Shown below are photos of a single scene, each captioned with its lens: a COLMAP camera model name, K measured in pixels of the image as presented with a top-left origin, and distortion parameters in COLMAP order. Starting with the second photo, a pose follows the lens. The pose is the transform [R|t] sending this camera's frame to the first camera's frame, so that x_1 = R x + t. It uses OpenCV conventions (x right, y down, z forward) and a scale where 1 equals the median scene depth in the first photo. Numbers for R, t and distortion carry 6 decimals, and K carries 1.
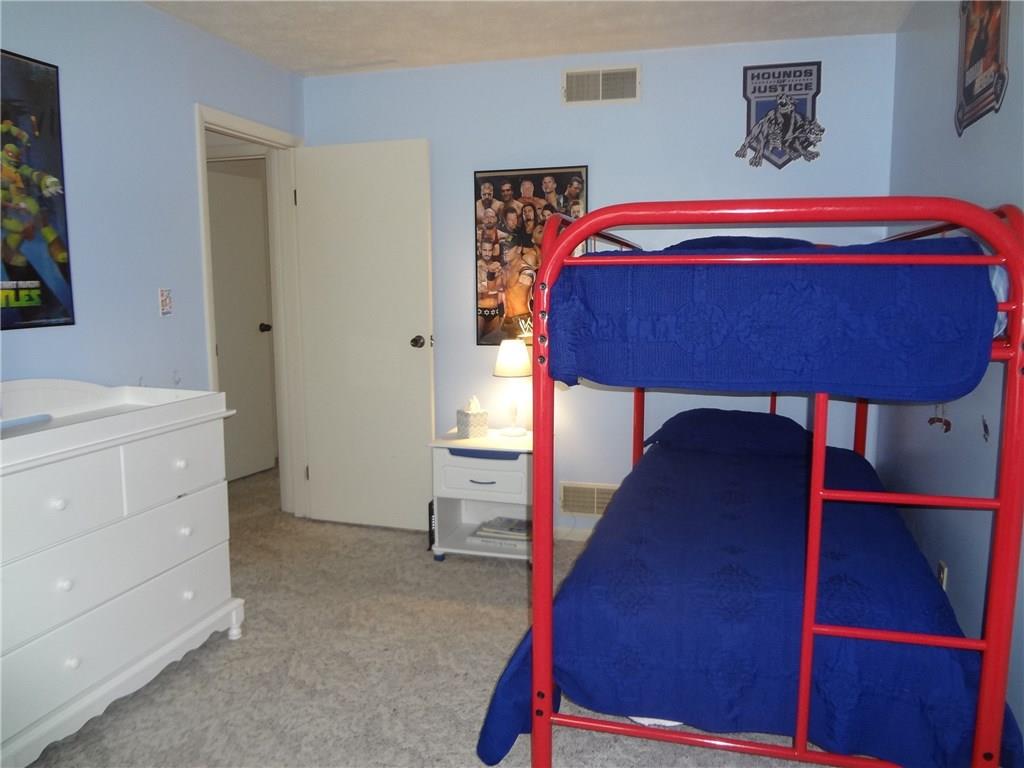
lens RADIAL K [[766.6, 0, 511.9], [0, 766.6, 381.6], [0, 0, 1]] dist [-0.053459, 0.008576]
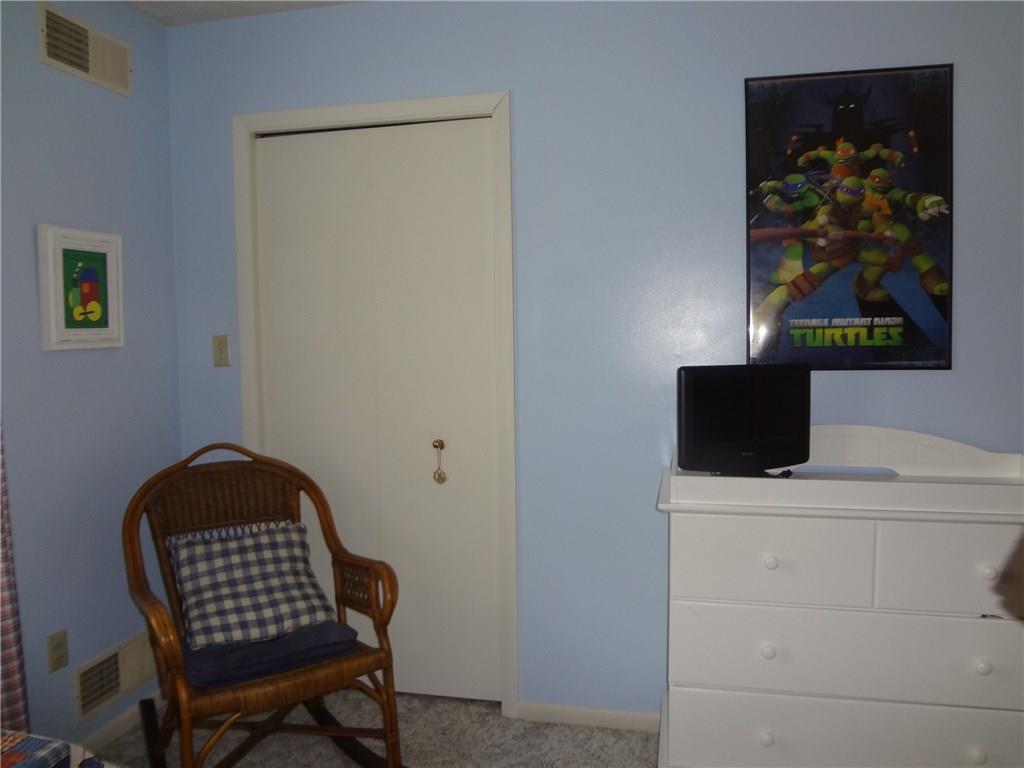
lens RADIAL K [[766.6, 0, 510.9], [0, 766.6, 385.6], [0, 0, 1]] dist [-0.053459, 0.008576]
pose [[0.047828, 0.074941, -0.996040, 0.242801], [-0.117131, 0.990722, 0.068916, -0.063421], [0.991964, 0.113371, 0.056162, 0.514440]]
